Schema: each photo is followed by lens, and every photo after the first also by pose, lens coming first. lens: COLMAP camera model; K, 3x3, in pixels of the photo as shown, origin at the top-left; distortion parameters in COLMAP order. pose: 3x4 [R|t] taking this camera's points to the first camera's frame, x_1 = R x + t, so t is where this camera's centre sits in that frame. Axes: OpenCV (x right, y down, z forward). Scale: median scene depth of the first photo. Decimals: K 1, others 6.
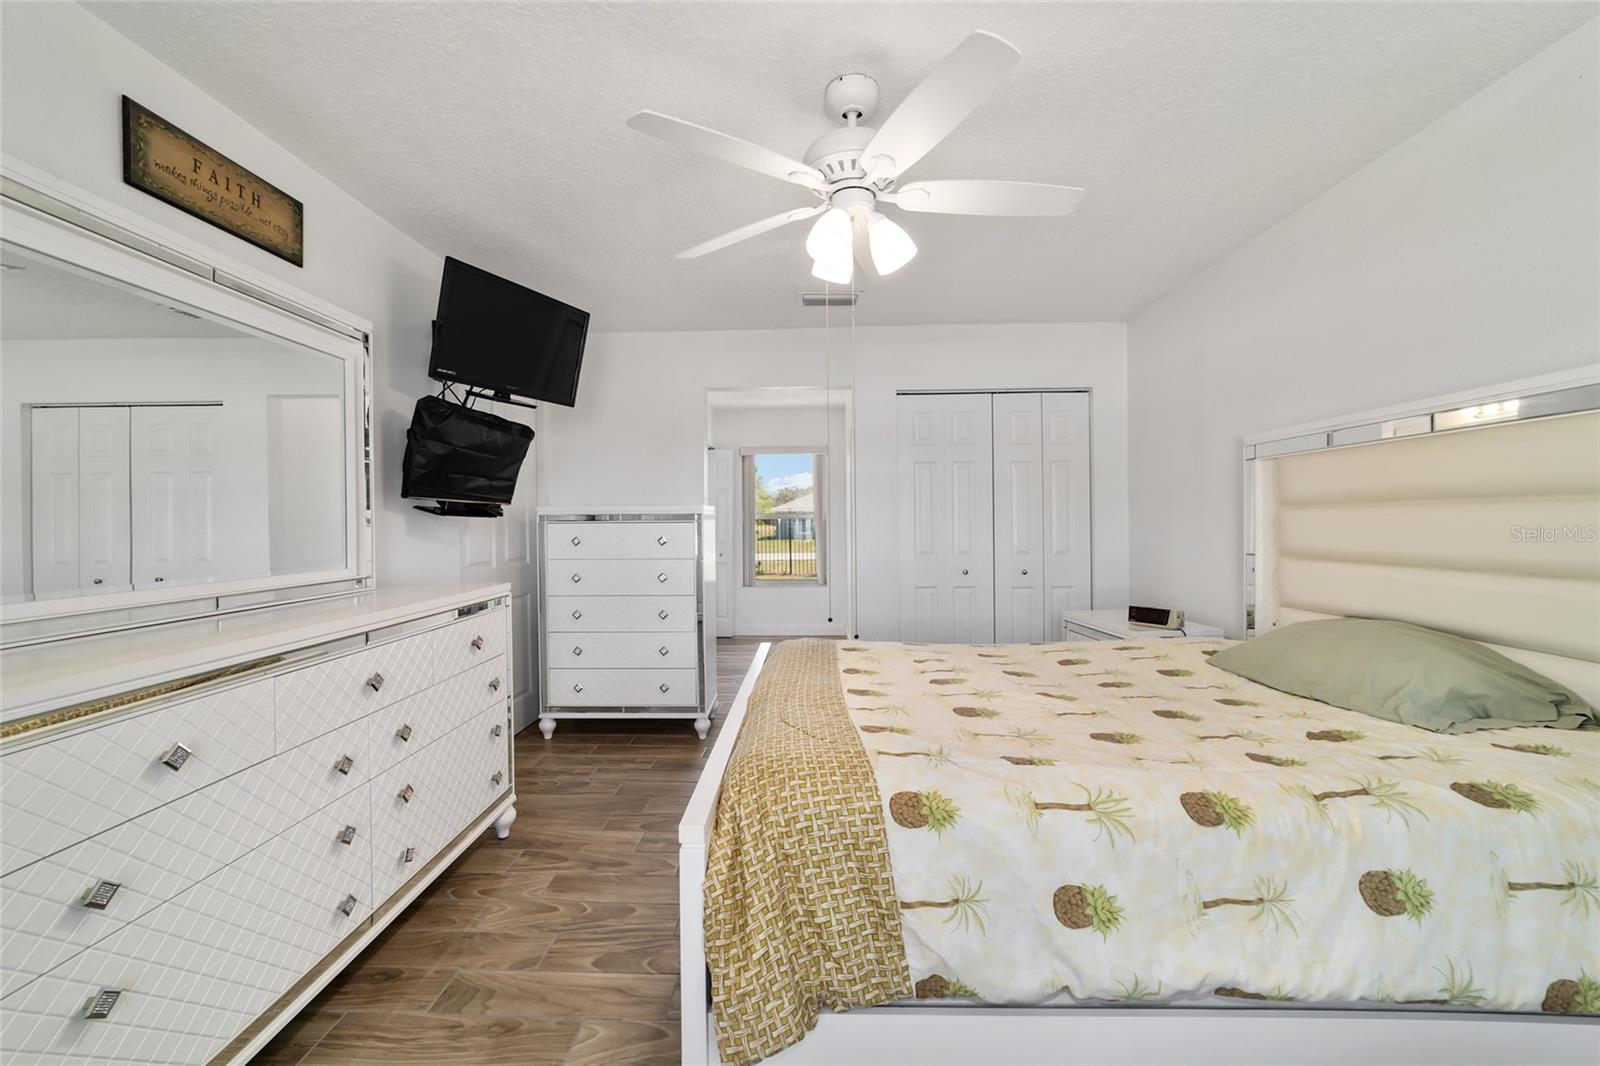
lens RADIAL K [[619.8, 0, 801.5], [0, 619.8, 528.3], [0, 0, 1]] dist [-0.010455, 0.004356]
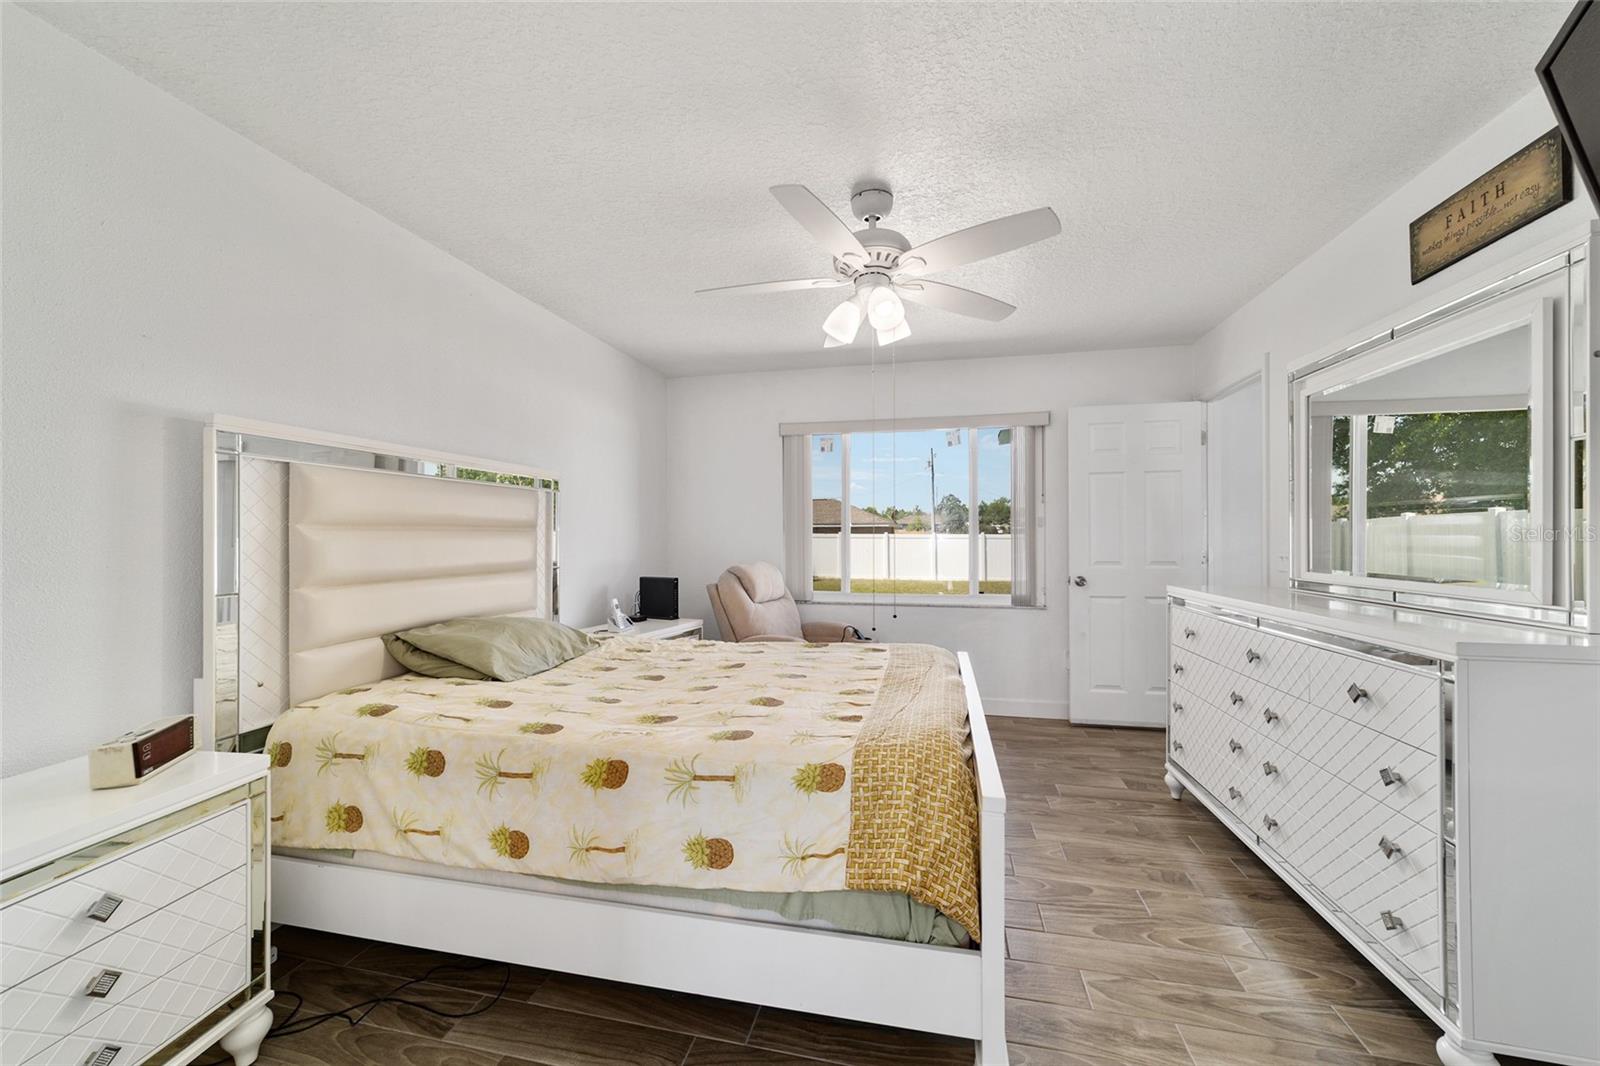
lens RADIAL K [[619.8, 0, 798.2], [0, 619.8, 529.0], [0, 0, 1]] dist [-0.010455, 0.004356]
pose [[-0.981481, 0.004286, 0.191514, -0.003235], [0.005042, 0.999981, 0.003461, -0.021054], [-0.191495, 0.004363, -0.981484, 2.329763]]
